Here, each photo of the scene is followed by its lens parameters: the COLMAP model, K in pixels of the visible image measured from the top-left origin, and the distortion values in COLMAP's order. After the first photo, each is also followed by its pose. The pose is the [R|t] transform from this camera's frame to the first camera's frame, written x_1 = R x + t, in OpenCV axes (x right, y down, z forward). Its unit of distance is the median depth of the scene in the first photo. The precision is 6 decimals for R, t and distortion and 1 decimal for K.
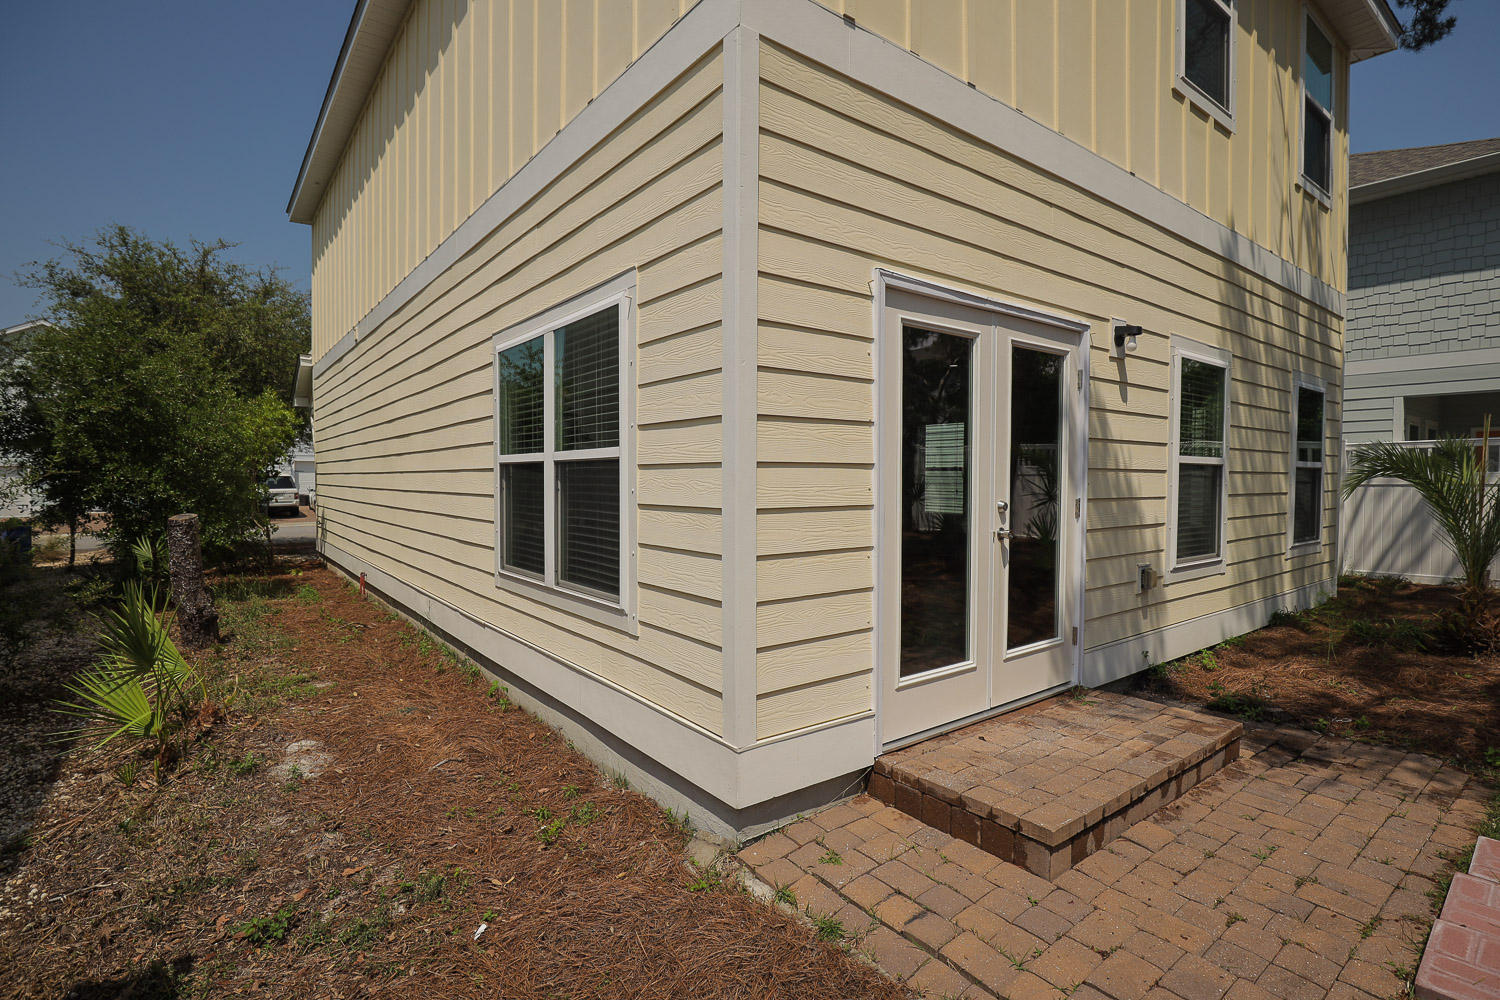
lens RADIAL K [[772.8, 0, 750.0], [0, 772.8, 500.0], [0, 0, 1]] dist [-0.001062, 0.000755]
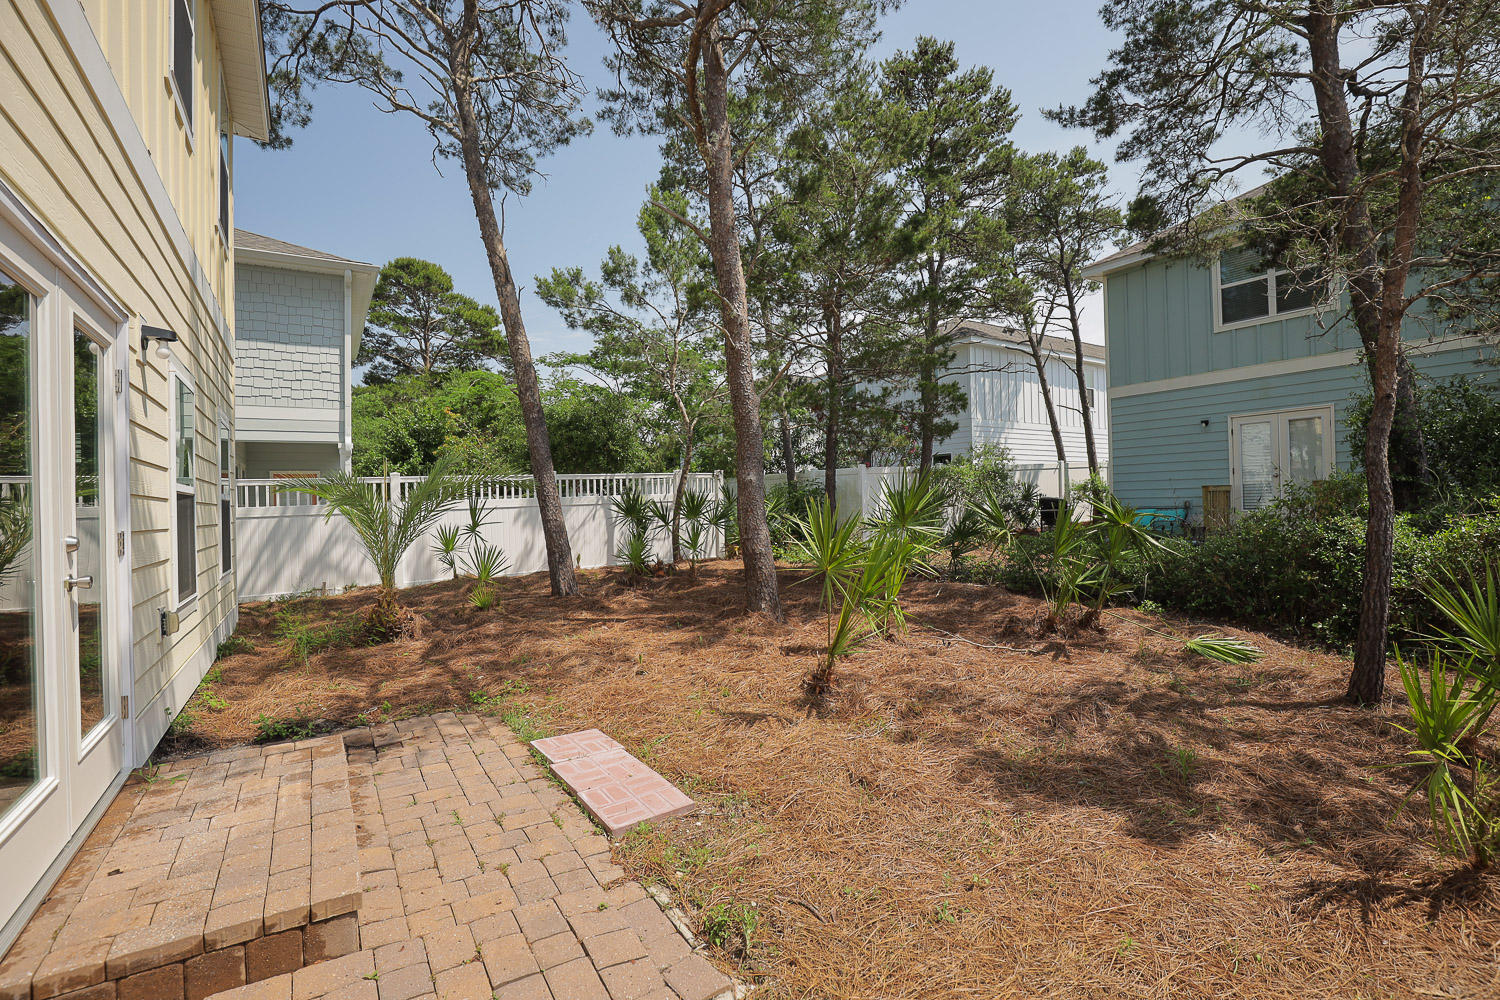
lens RADIAL K [[725.9, 0, 754.7], [0, 725.9, 499.0], [0, 0, 1]] dist [-0.027821, 0.008464]
pose [[0.064833, 0.004781, 0.997885, -0.294735], [0.056186, 0.998385, -0.008434, 0.007683], [-0.996313, 0.056614, 0.064459, 0.344496]]
